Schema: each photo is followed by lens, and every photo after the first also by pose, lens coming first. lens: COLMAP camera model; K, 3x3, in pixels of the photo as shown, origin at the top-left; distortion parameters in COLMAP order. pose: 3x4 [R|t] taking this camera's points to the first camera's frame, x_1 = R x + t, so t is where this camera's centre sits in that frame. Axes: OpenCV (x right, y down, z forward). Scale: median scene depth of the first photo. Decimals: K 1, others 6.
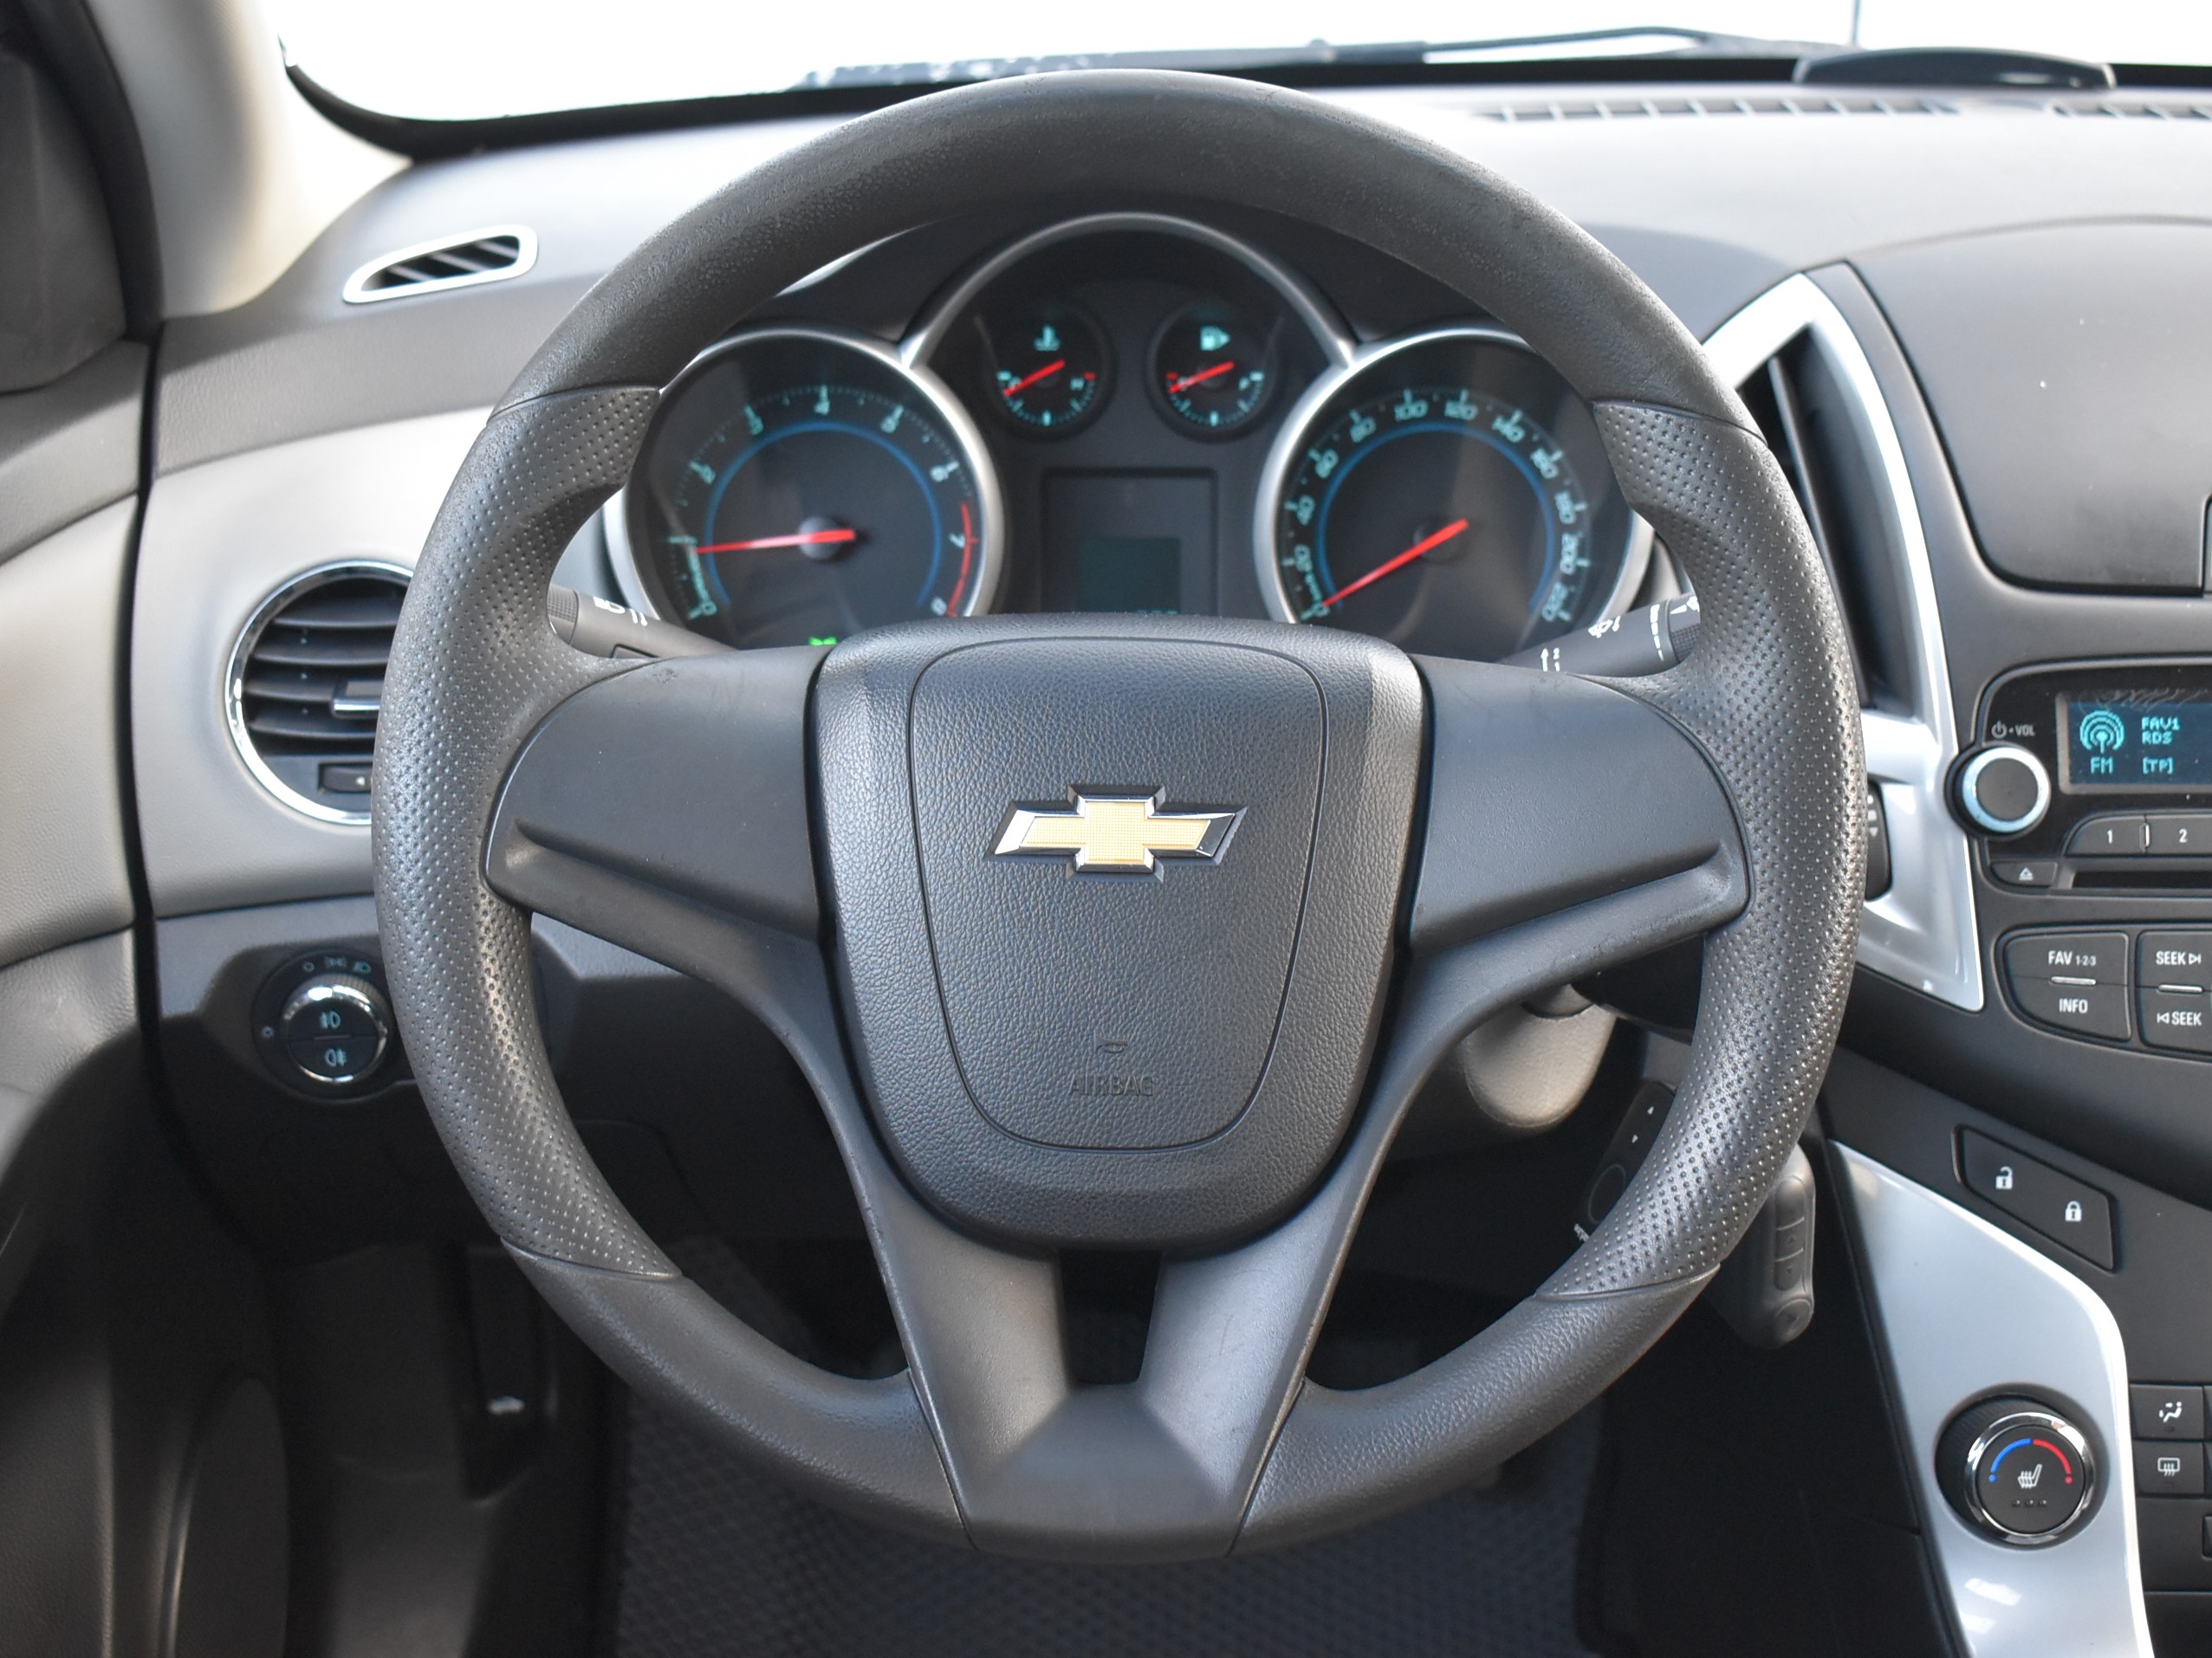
lens RADIAL K [[3272.2, 0, 1107.1], [0, 3272.2, 834.4], [0, 0, 1]] dist [-0.063290, 0.000000]
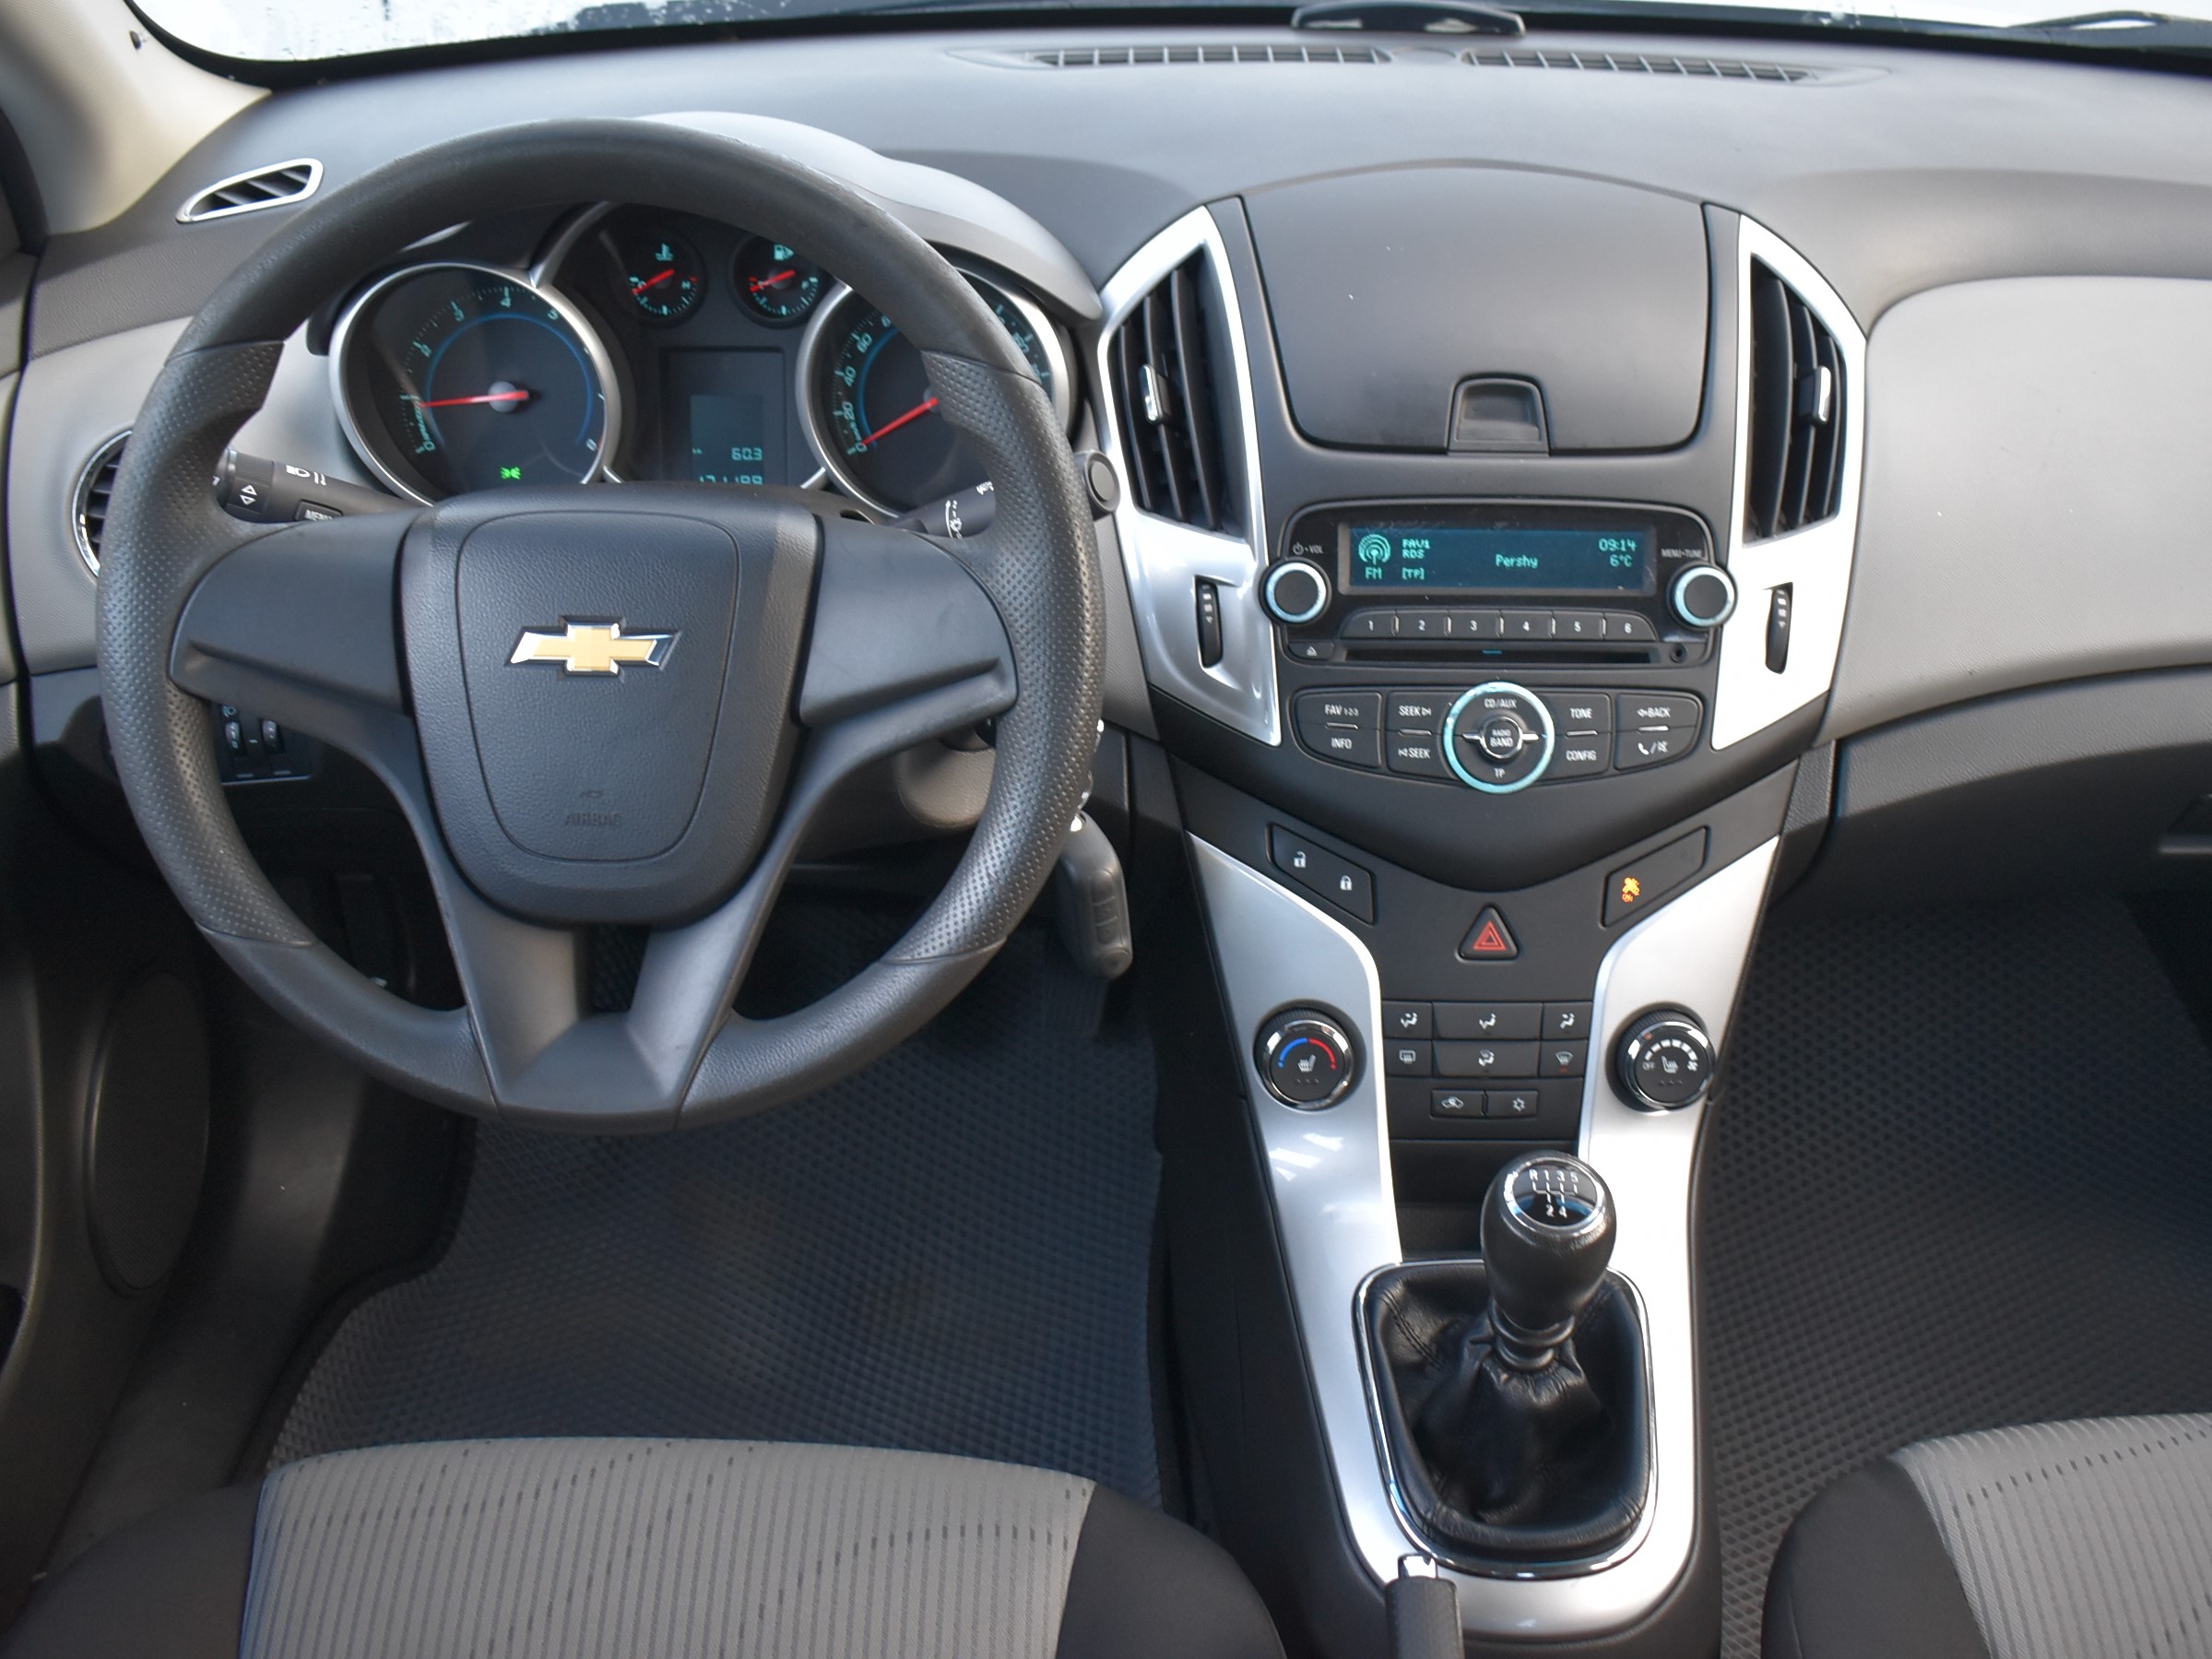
lens RADIAL K [[2519.8, 0, 1108.5], [0, 2519.8, 821.2], [0, 0, 1]] dist [-0.093907, 0.000000]
pose [[0.999912, 0.003001, 0.012908, 0.177862], [-0.004697, 0.991042, 0.133468, -0.060755], [-0.012392, -0.133517, 0.990969, -0.106576]]
